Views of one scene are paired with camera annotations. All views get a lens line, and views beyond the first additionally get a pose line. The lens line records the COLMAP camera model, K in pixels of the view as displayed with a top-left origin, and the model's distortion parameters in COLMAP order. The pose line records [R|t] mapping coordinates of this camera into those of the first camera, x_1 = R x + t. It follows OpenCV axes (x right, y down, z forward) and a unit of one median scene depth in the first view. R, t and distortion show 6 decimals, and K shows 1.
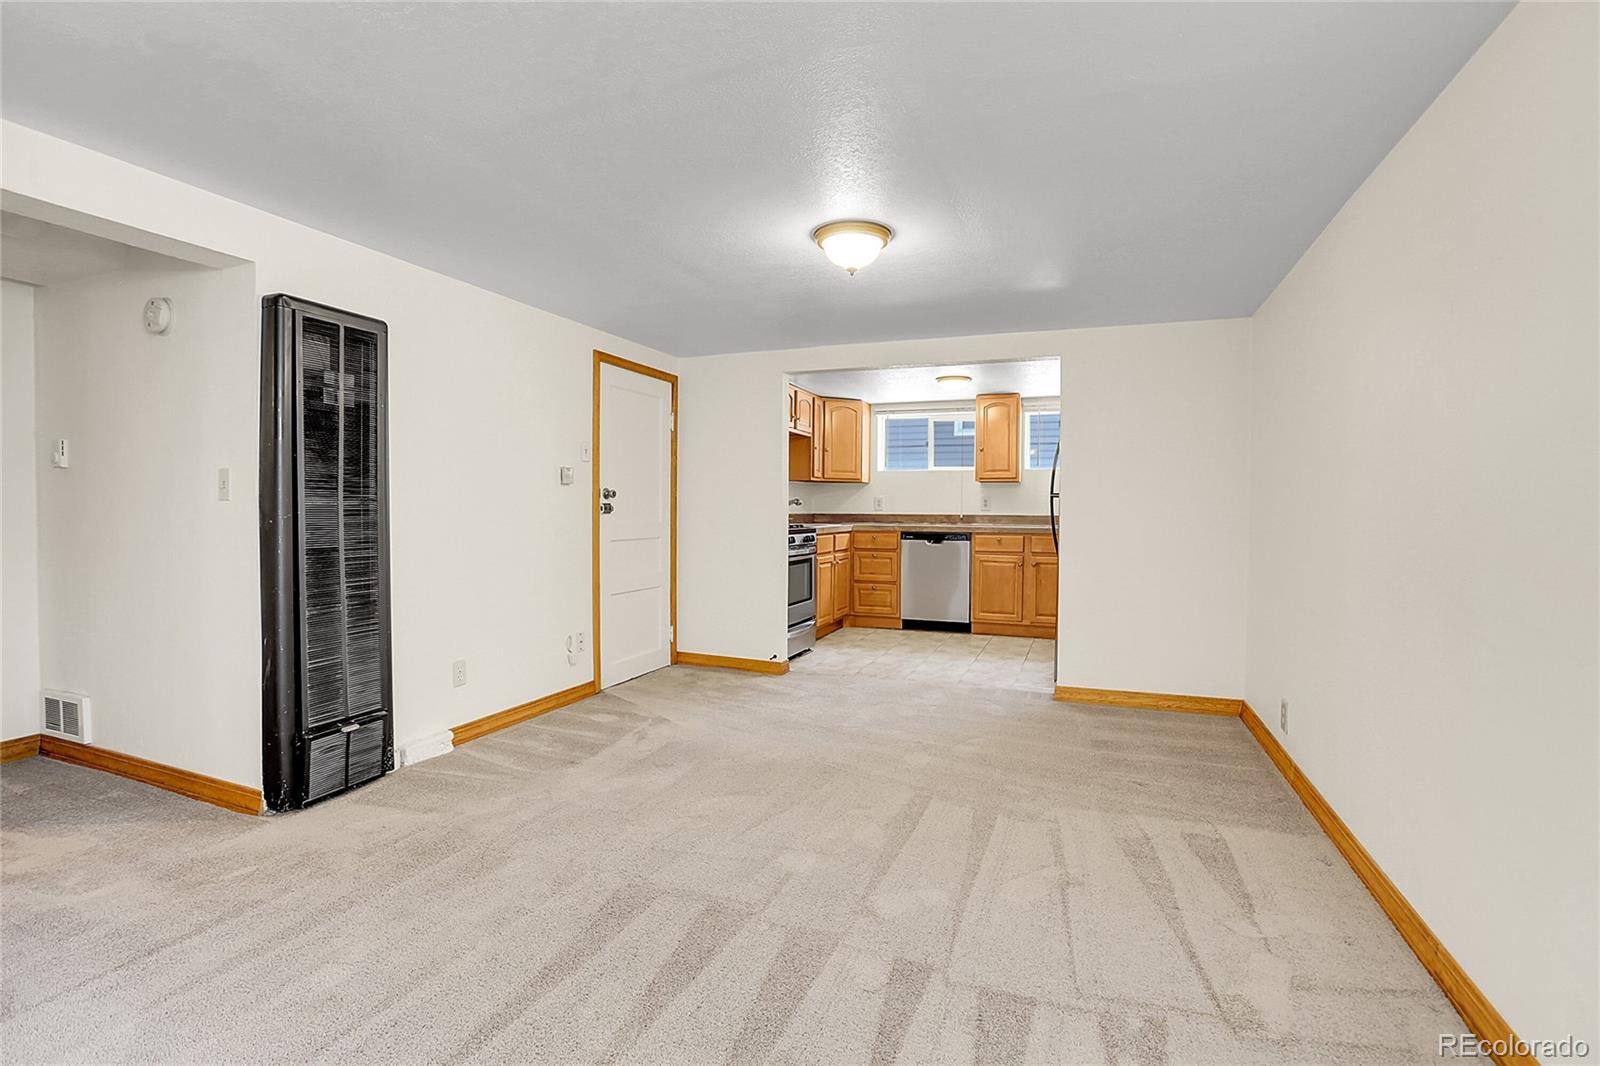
lens RADIAL K [[732.0, 0, 797.5], [0, 732.0, 524.3], [0, 0, 1]] dist [-0.058410, 0.018548]
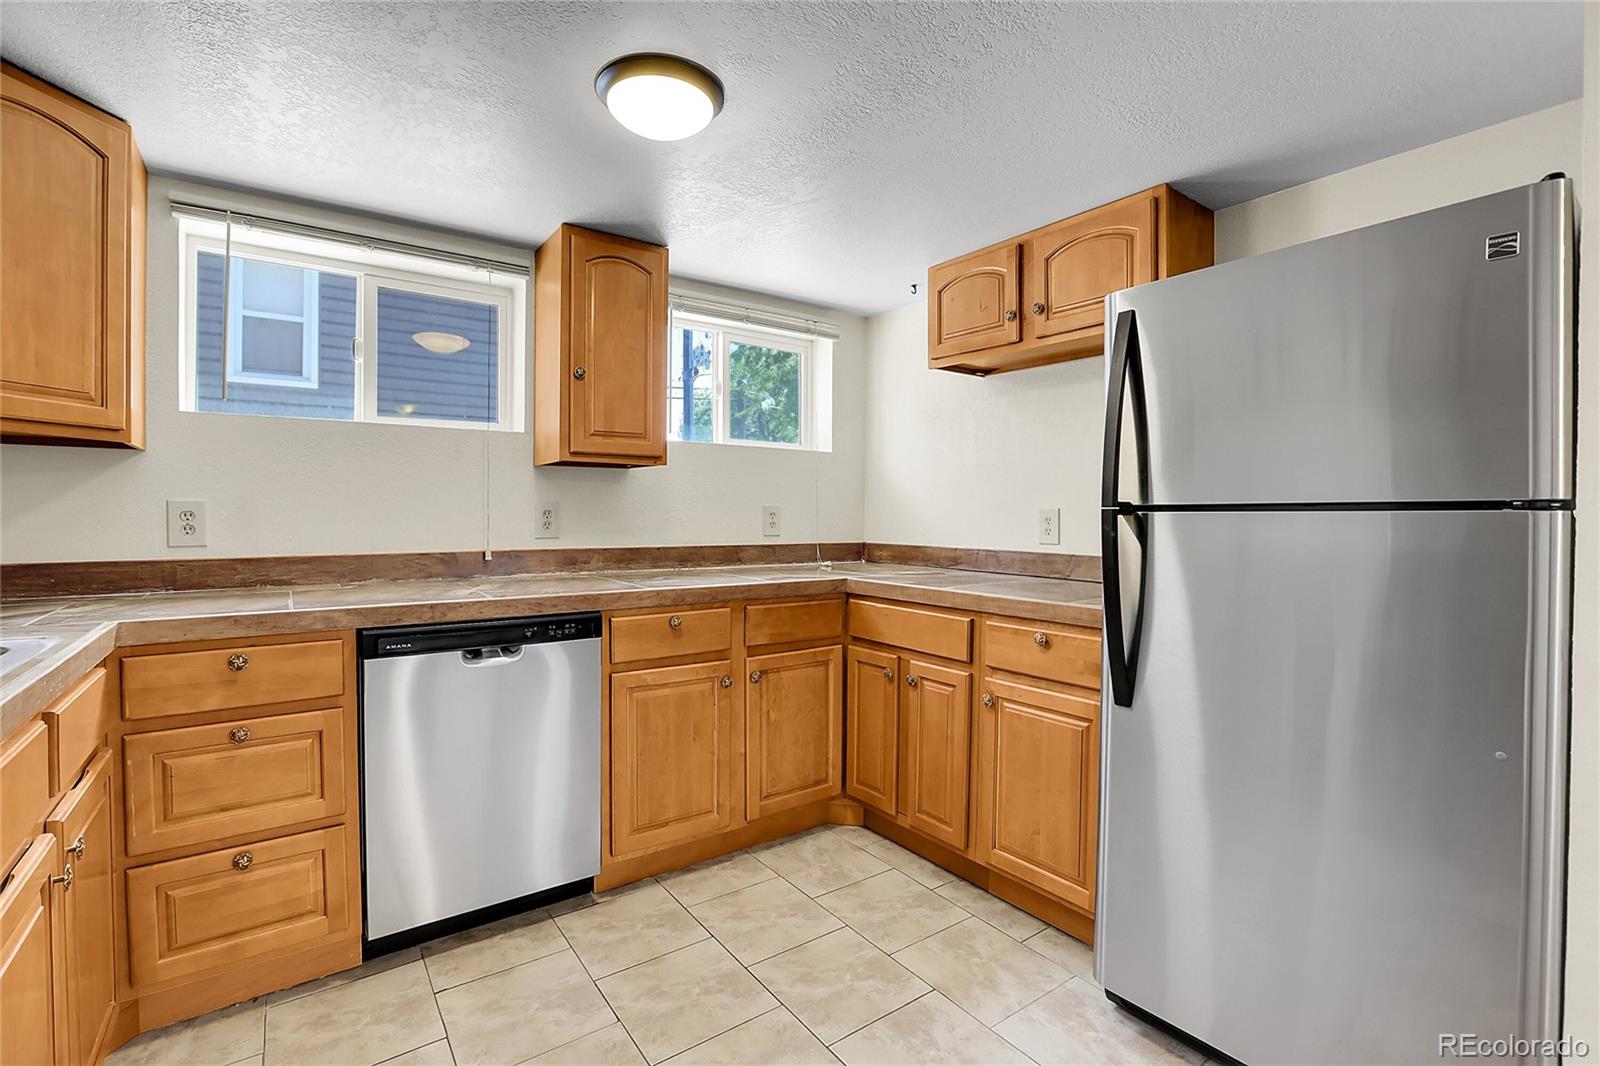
lens RADIAL K [[732.0, 0, 797.5], [0, 732.0, 524.3], [0, 0, 1]] dist [-0.058410, 0.018548]
pose [[0.538970, -0.017721, 0.842139, 0.007565], [0.018259, 0.999790, 0.009353, -0.037647], [-0.842127, 0.010336, 0.539180, 0.941478]]
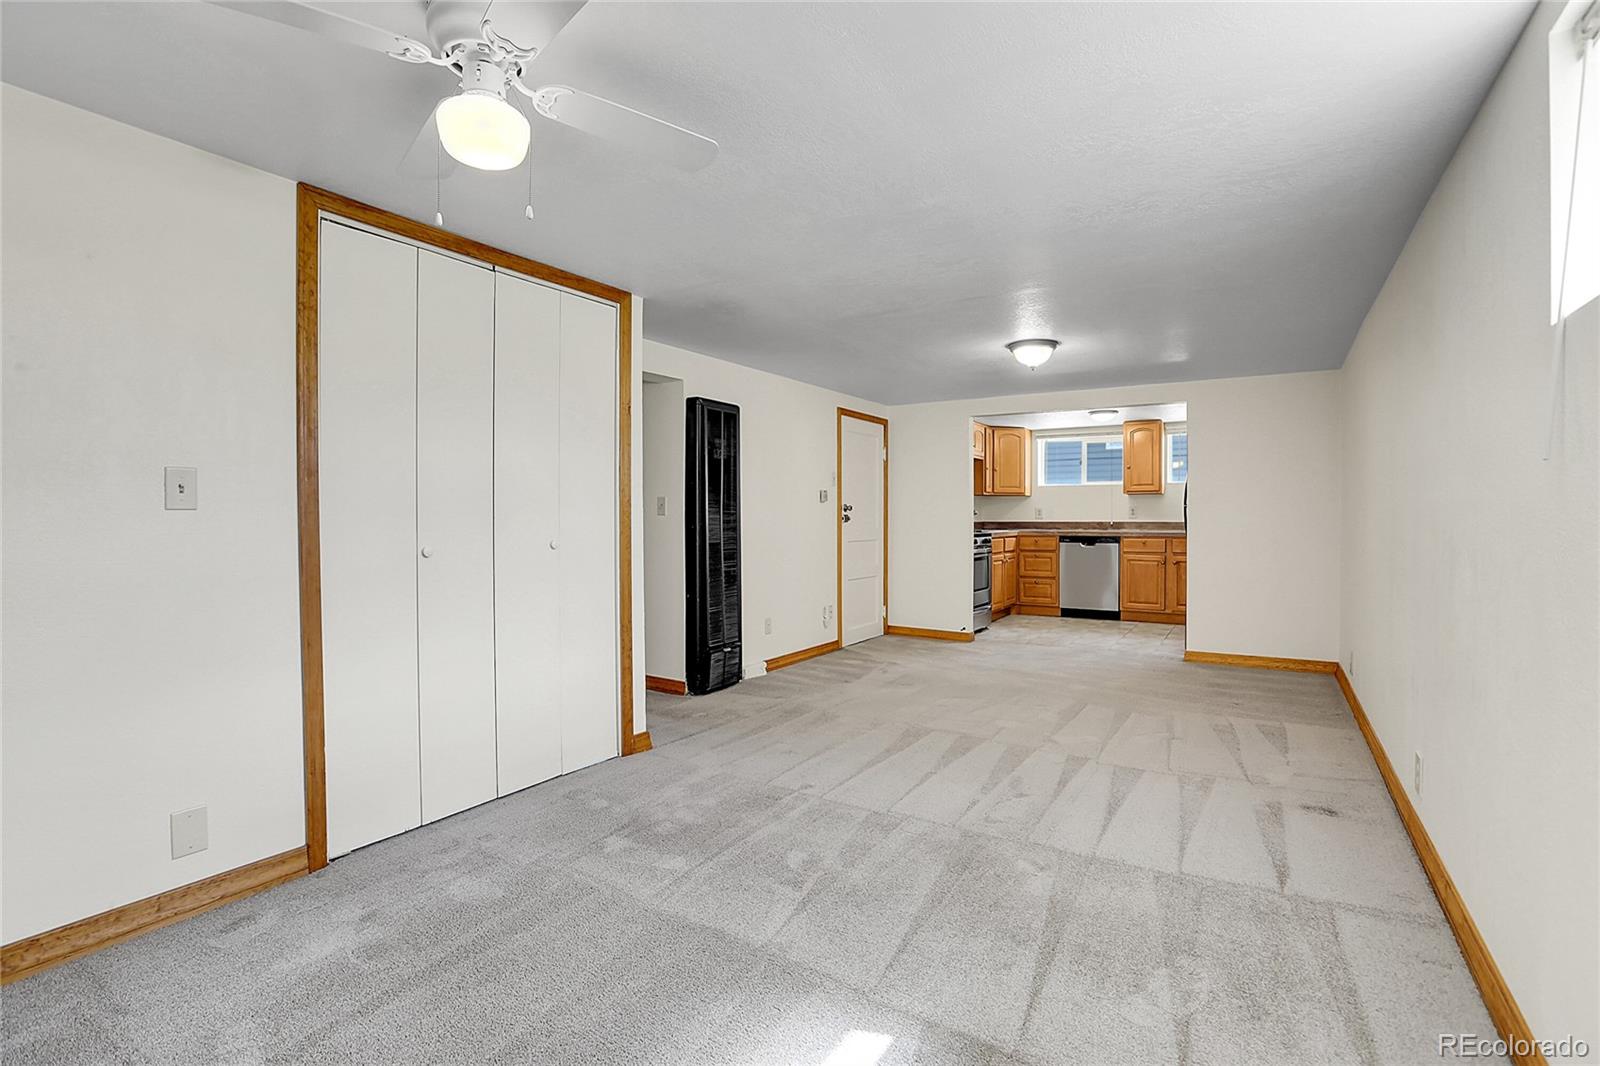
lens RADIAL K [[732.0, 0, 797.5], [0, 732.0, 524.3], [0, 0, 1]] dist [-0.058410, 0.018548]
pose [[0.981035, -0.006149, -0.193731, -0.068164], [0.003607, 0.999903, -0.013470, 0.007090], [0.193795, 0.012516, 0.980962, -0.357993]]
